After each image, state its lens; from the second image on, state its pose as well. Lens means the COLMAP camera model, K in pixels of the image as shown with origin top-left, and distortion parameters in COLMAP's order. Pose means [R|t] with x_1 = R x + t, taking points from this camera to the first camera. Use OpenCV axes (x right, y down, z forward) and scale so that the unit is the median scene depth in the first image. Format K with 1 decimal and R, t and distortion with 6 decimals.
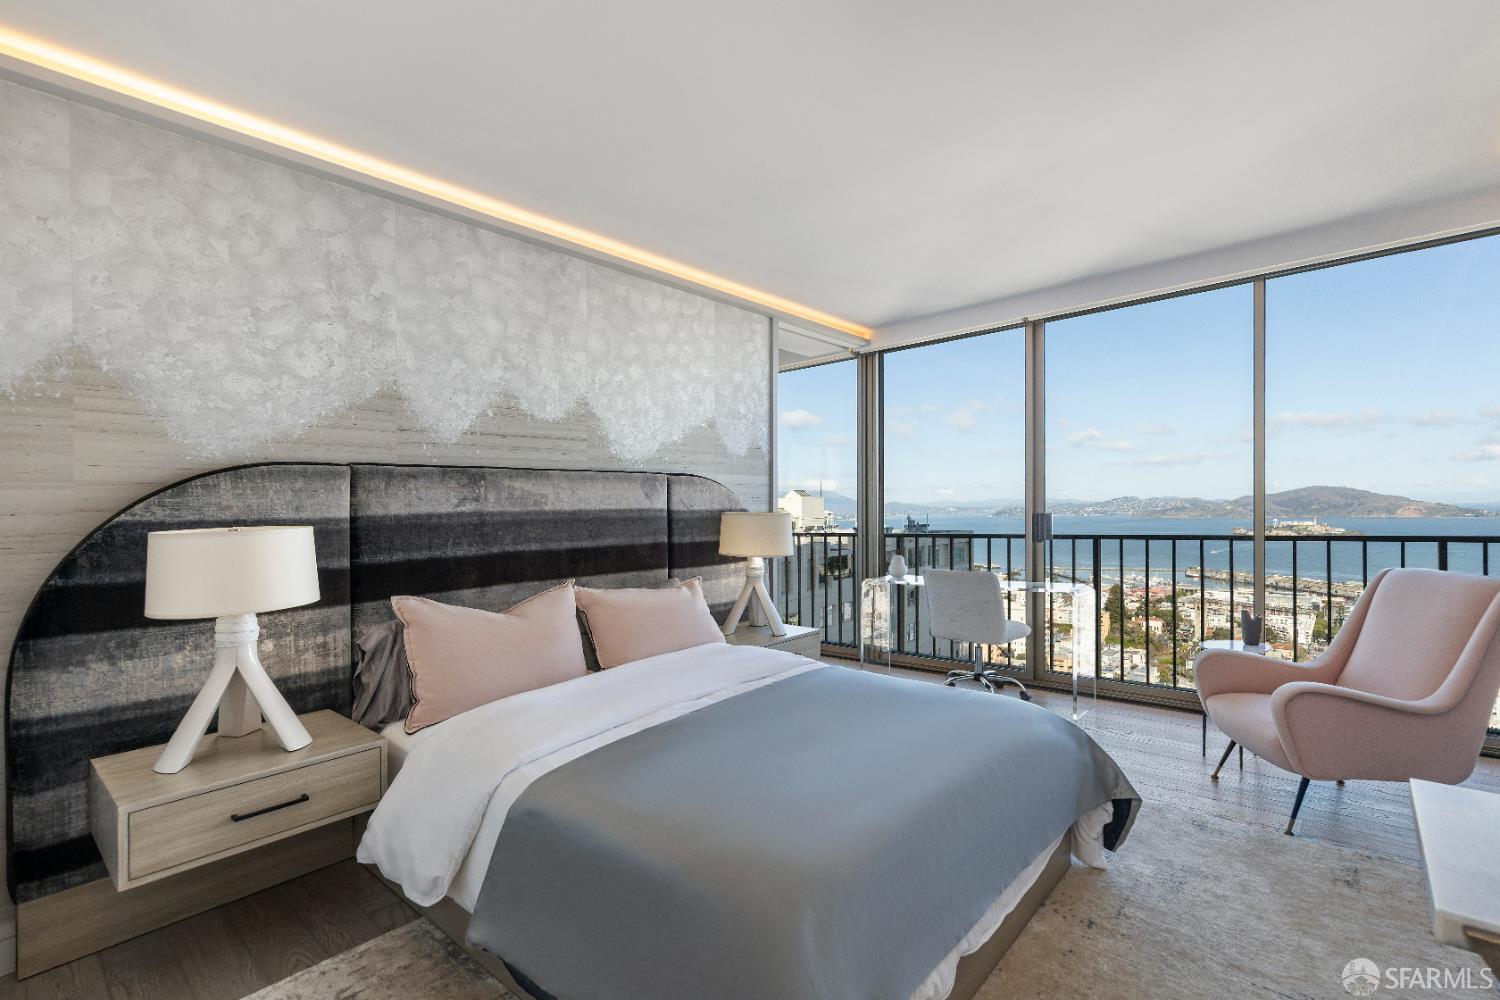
lens RADIAL K [[666.8, 0, 752.0], [0, 666.8, 507.0], [0, 0, 1]] dist [0.004640, 0.000124]
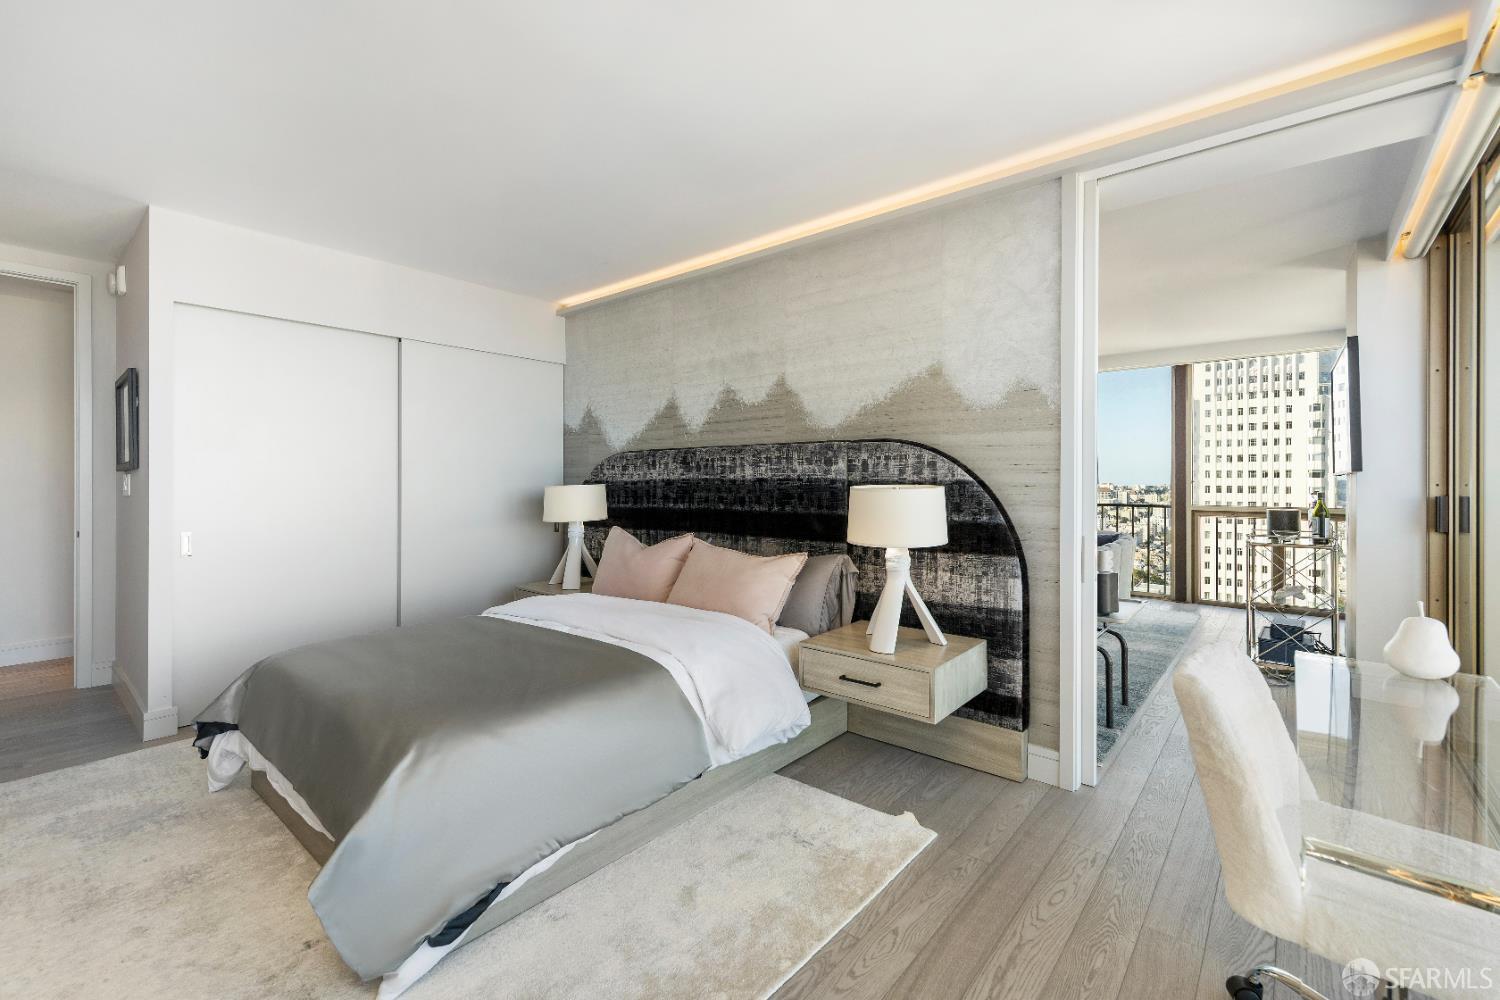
lens RADIAL K [[649.1, 0, 773.0], [0, 649.1, 451.5], [0, 0, 1]] dist [-0.000652, 0.000054]
pose [[0.036333, -0.020450, -0.999130, 0.661383], [0.001033, 0.999791, -0.020426, -0.014838], [0.999339, -0.000290, 0.036346, 0.744450]]
